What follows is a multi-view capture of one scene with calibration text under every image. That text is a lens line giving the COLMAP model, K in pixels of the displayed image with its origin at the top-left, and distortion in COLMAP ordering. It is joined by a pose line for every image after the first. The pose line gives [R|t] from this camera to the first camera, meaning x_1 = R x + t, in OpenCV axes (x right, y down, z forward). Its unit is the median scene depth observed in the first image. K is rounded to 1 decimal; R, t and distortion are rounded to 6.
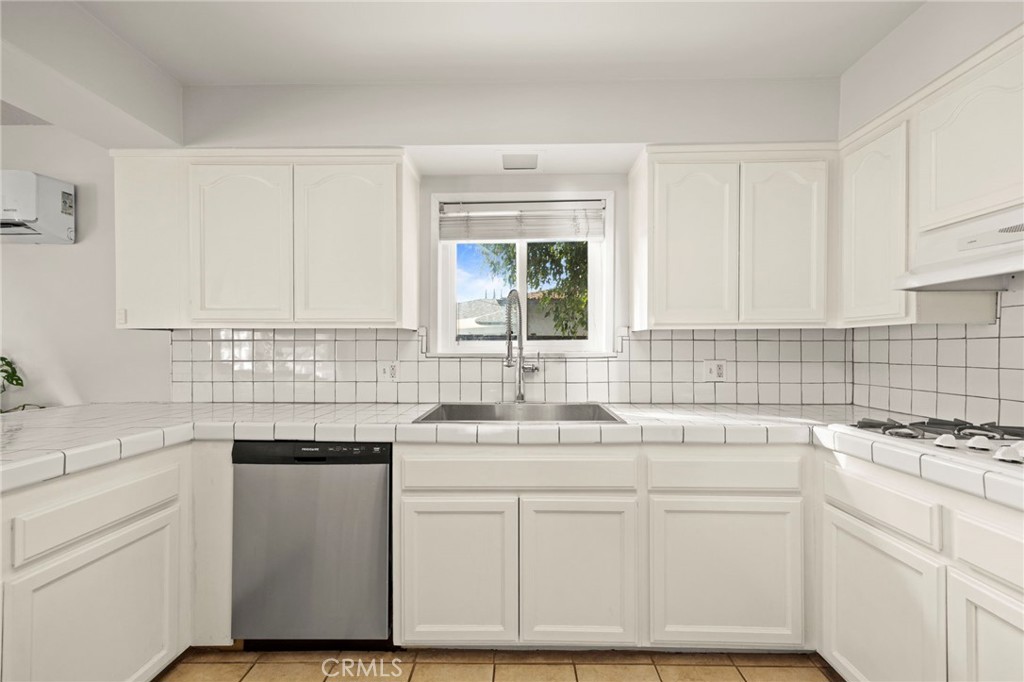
lens RADIAL K [[463.3, 0, 491.1], [0, 463.3, 350.5], [0, 0, 1]] dist [0.019661, 0.000007]
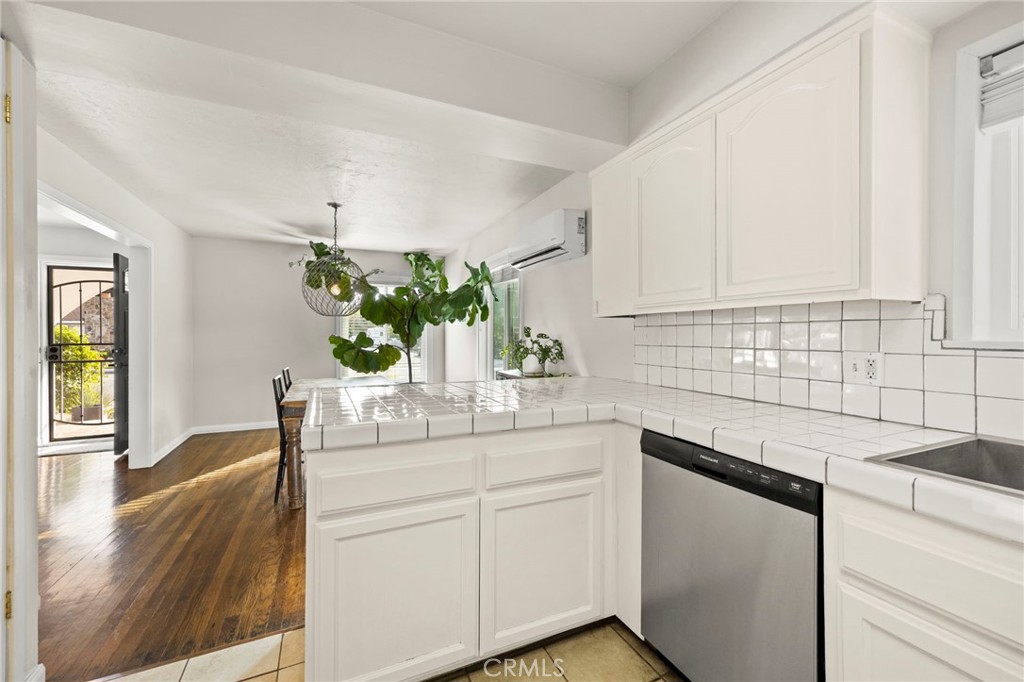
lens RADIAL K [[419.7, 0, 512.6], [0, 419.7, 336.5], [0, 0, 1]] dist [0.010360, -0.000530]
pose [[0.459821, 0.004214, -0.888002, 0.079938], [-0.007595, 0.999971, 0.000812, 0.004156], [0.887979, 0.006371, 0.459839, 0.308248]]
